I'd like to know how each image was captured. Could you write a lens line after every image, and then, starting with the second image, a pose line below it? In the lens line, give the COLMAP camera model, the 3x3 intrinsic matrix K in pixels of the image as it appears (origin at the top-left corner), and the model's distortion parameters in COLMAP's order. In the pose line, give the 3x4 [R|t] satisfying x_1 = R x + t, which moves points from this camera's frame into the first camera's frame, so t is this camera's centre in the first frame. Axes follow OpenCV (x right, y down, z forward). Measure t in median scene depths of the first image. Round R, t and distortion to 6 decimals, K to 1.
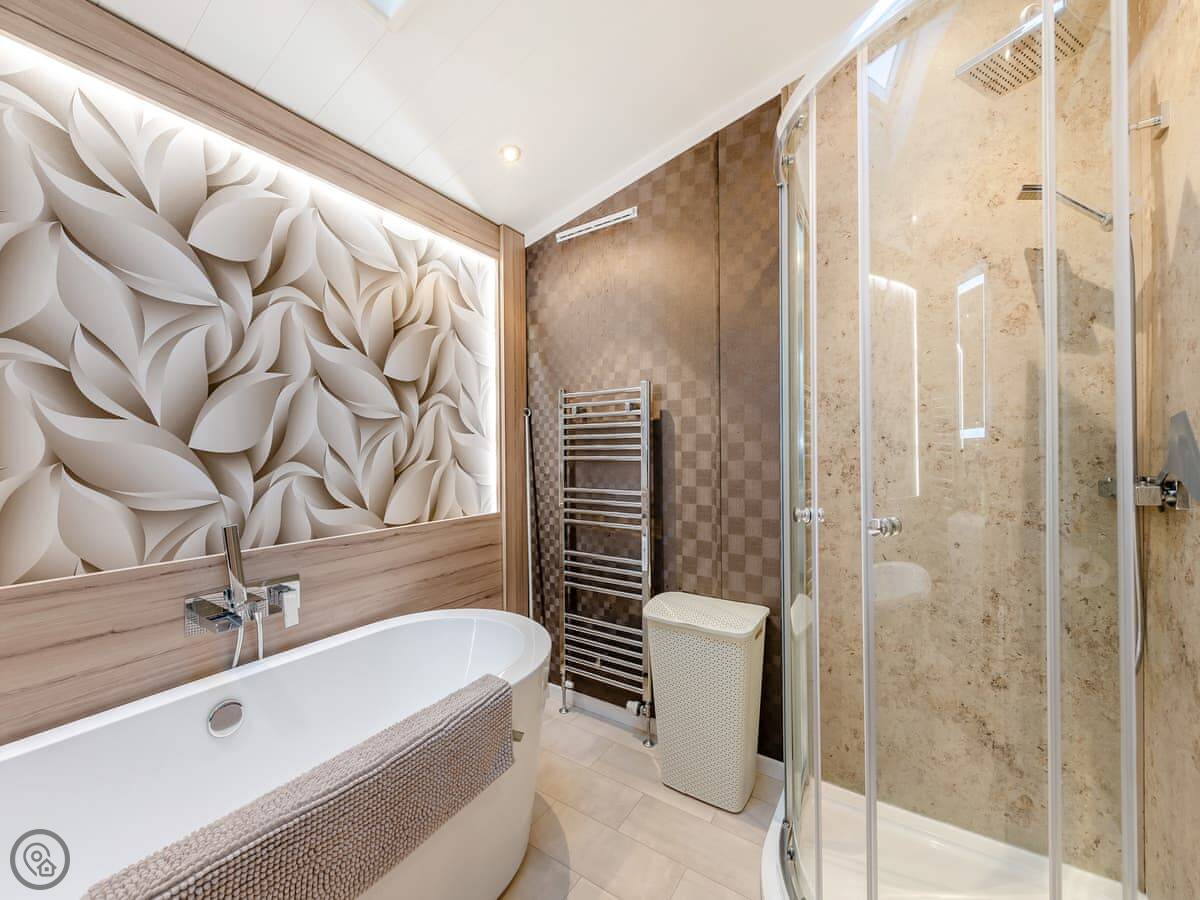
lens RADIAL K [[472.8, 0, 600.0], [0, 472.8, 450.0], [0, 0, 1]] dist [0.000178, -0.000120]
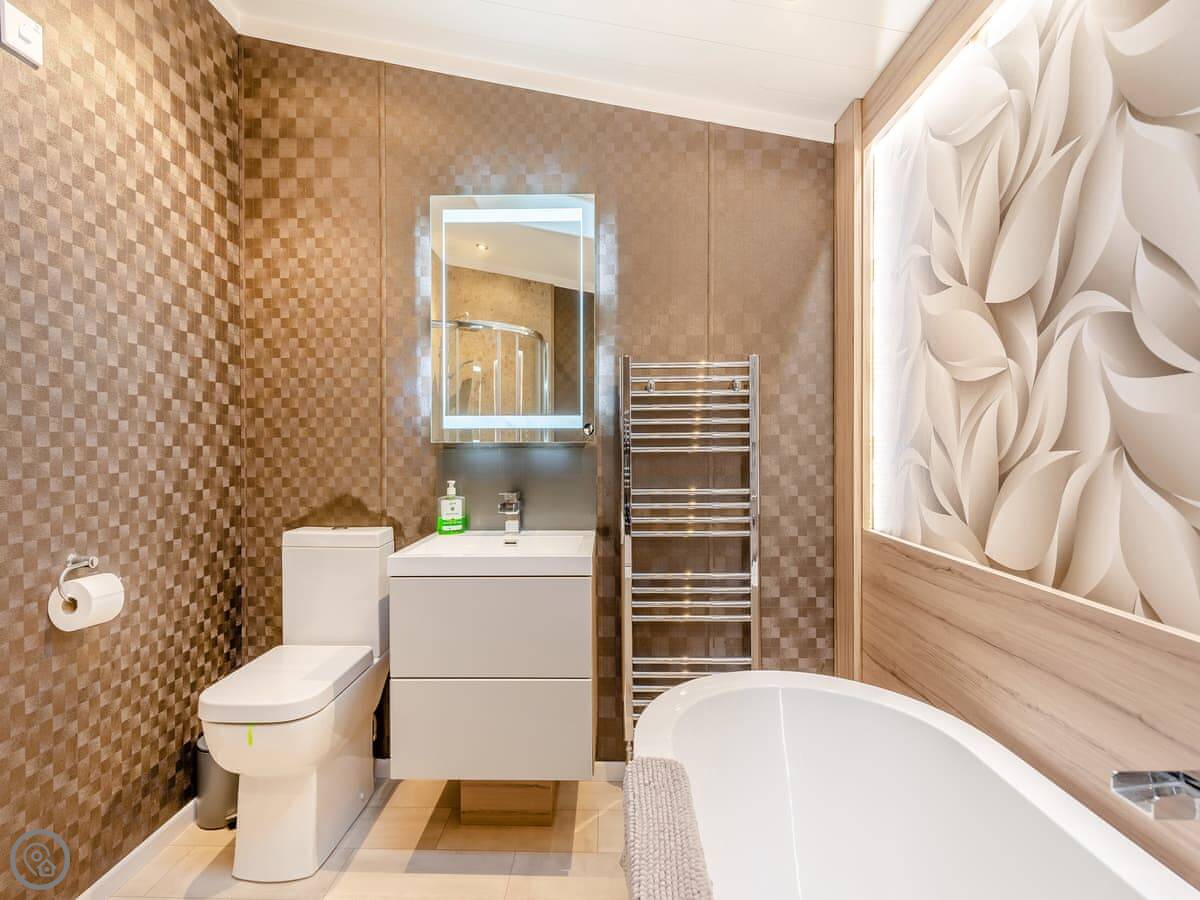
lens RADIAL K [[573.7, 0, 600.0], [0, 573.7, 450.0], [0, 0, 1]] dist [-0.000379, -0.002009]
pose [[-0.845072, 0.011439, -0.534530, 0.325905], [0.007410, 0.999926, 0.009683, 0.011821], [0.534601, 0.004222, -0.845094, 1.322429]]
